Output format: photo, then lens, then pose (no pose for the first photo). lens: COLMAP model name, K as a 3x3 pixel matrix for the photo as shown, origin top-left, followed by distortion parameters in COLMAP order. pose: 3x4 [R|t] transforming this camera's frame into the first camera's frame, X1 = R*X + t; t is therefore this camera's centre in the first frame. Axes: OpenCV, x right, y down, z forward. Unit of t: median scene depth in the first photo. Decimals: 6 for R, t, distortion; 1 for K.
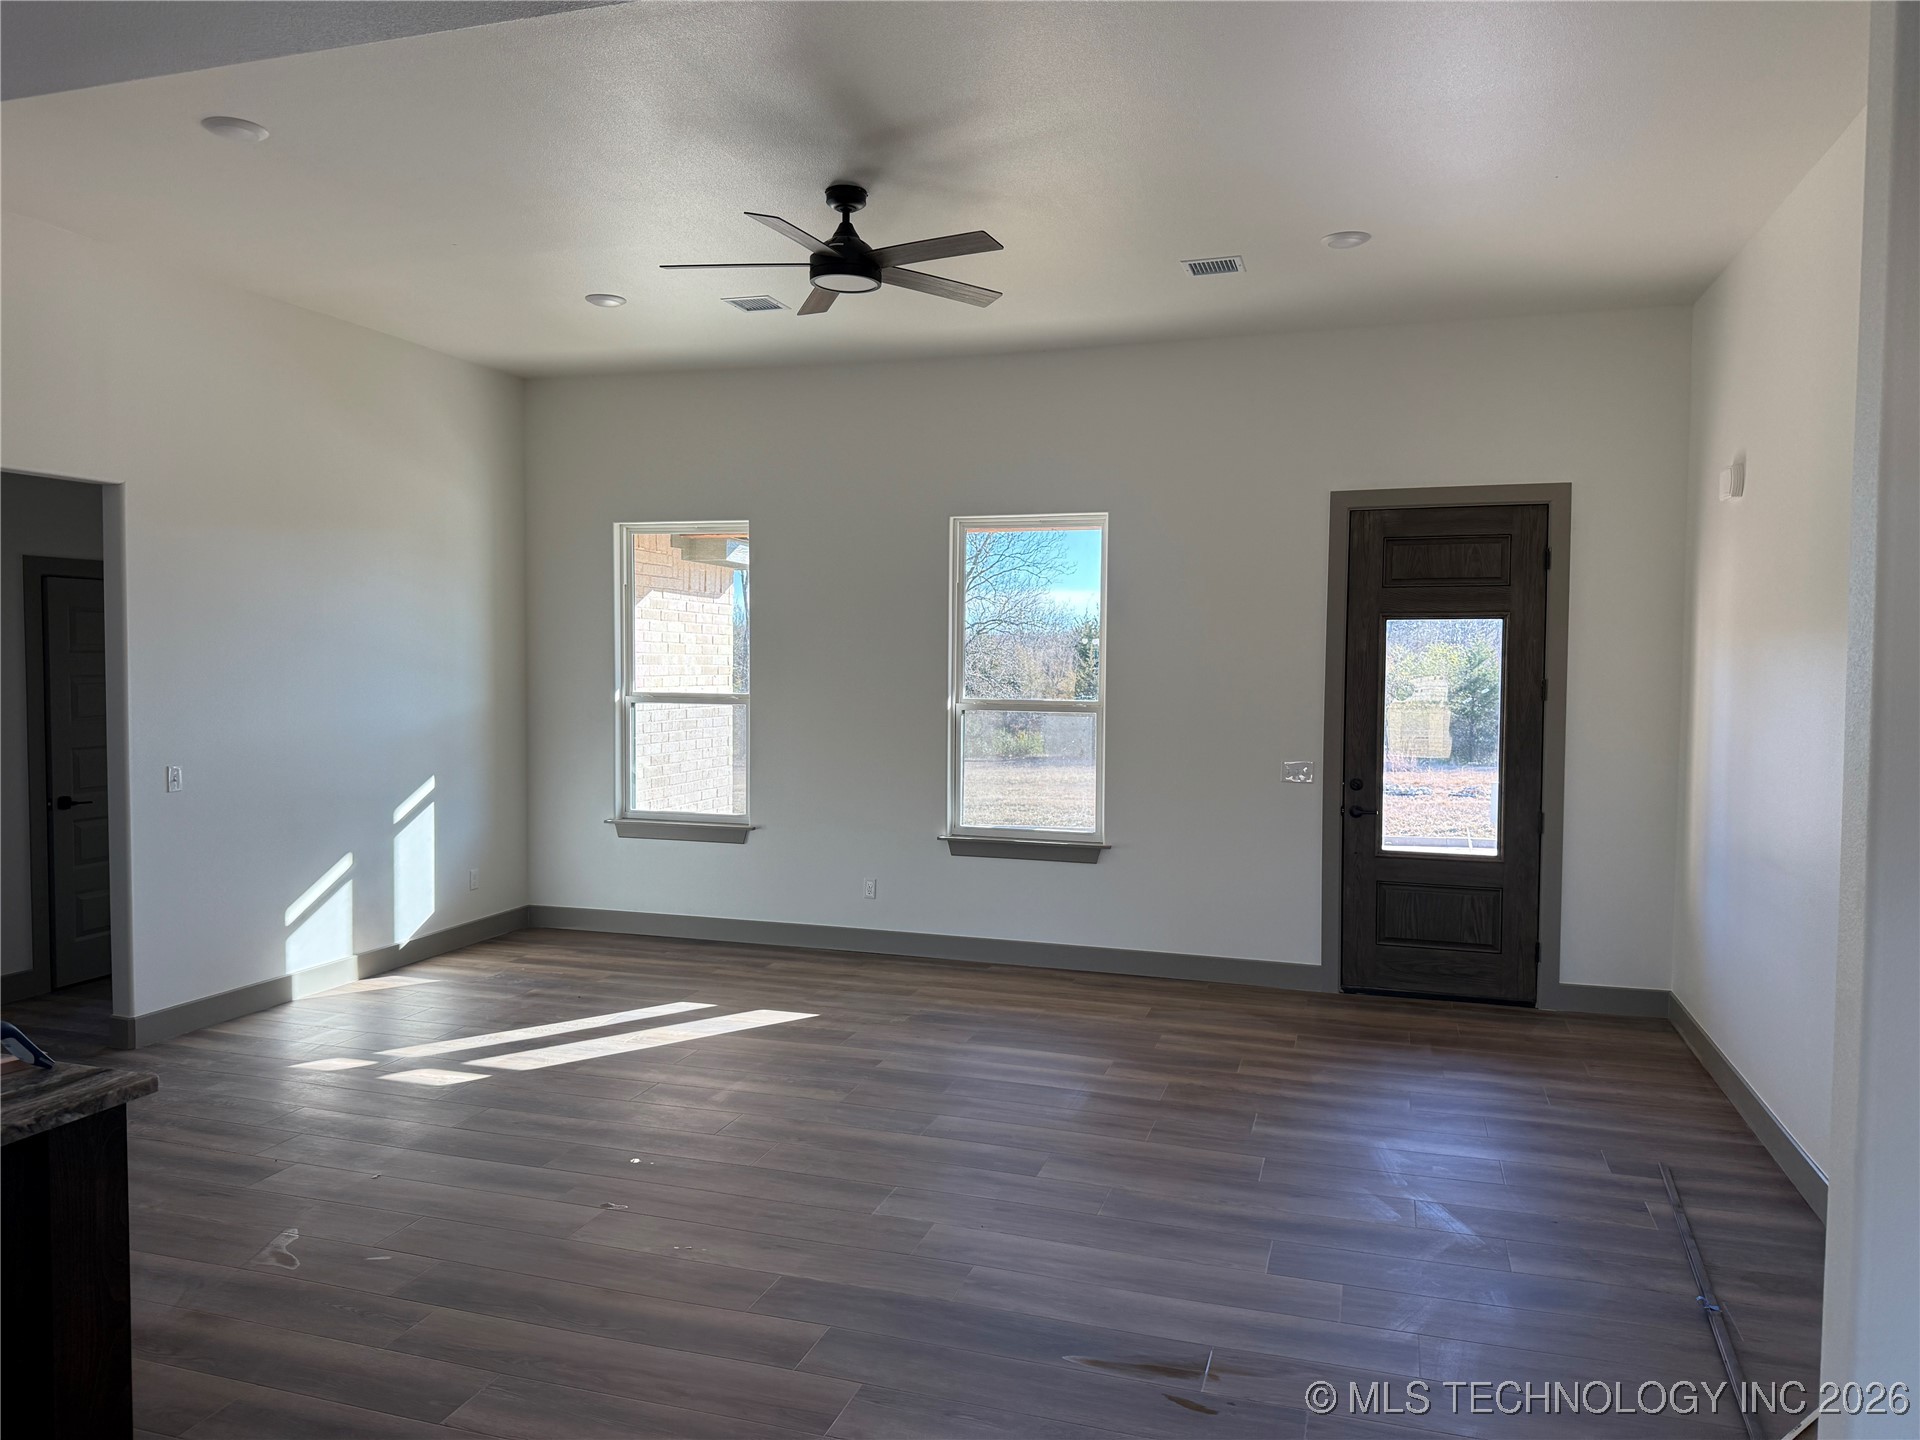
lens RADIAL K [[1343.9, 0, 960.0], [0, 1343.9, 720.0], [0, 0, 1]] dist [0.155046, -0.277434]
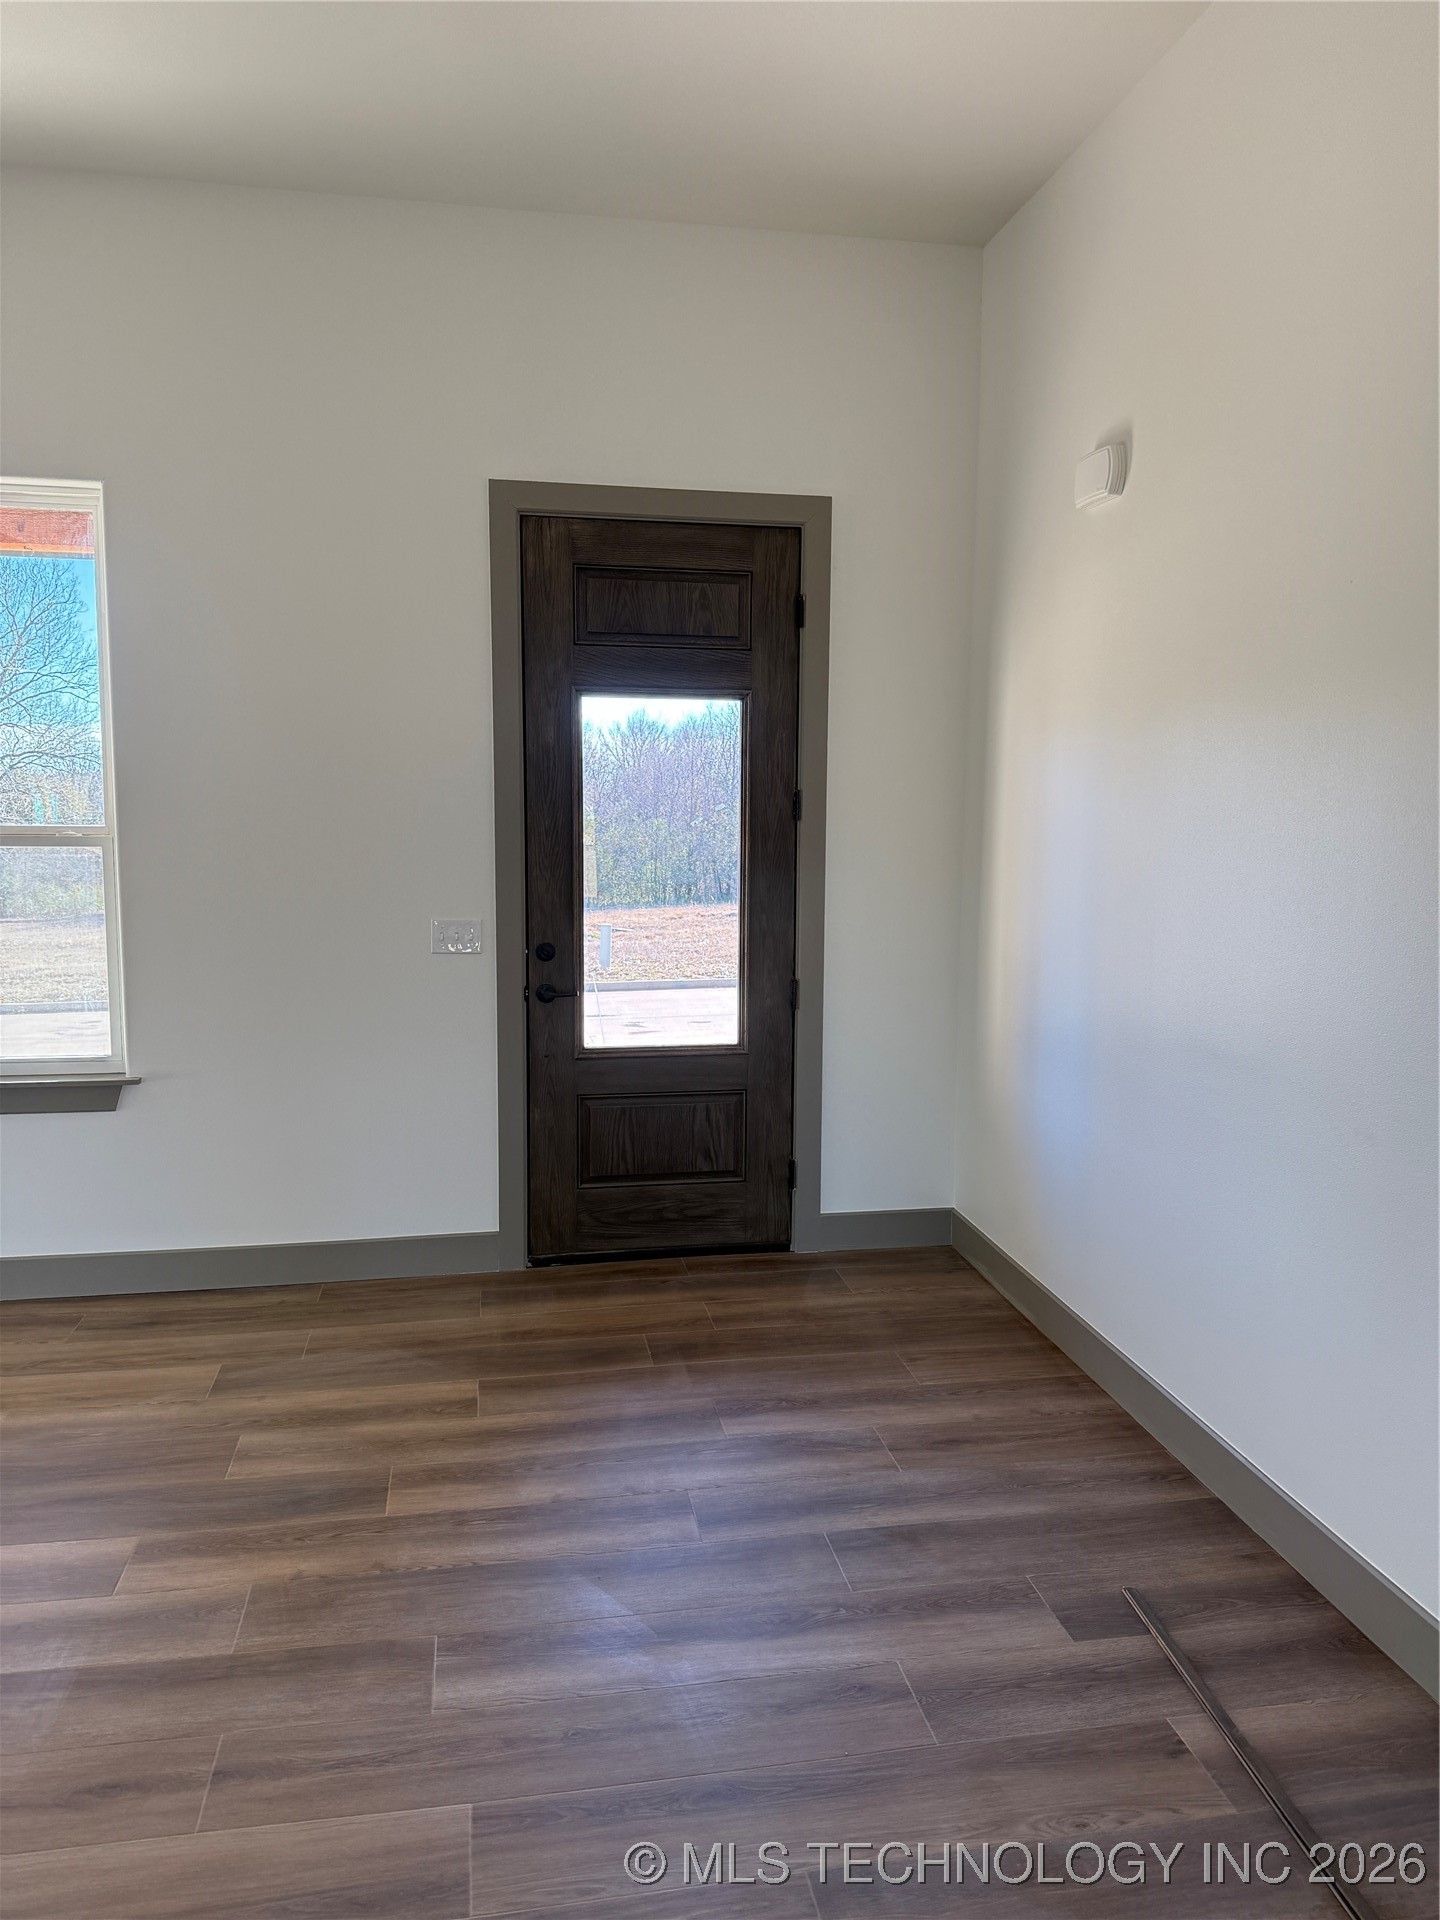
lens RADIAL K [[1343.9, 0, 720.0], [0, 1343.9, 960.0], [0, 0, 1]] dist [0.155046, -0.277434]
pose [[0.887259, -0.052975, 0.458219, 0.073262], [0.021336, 0.997033, 0.073954, 0.005357], [-0.460777, -0.055840, 0.885758, 0.409444]]
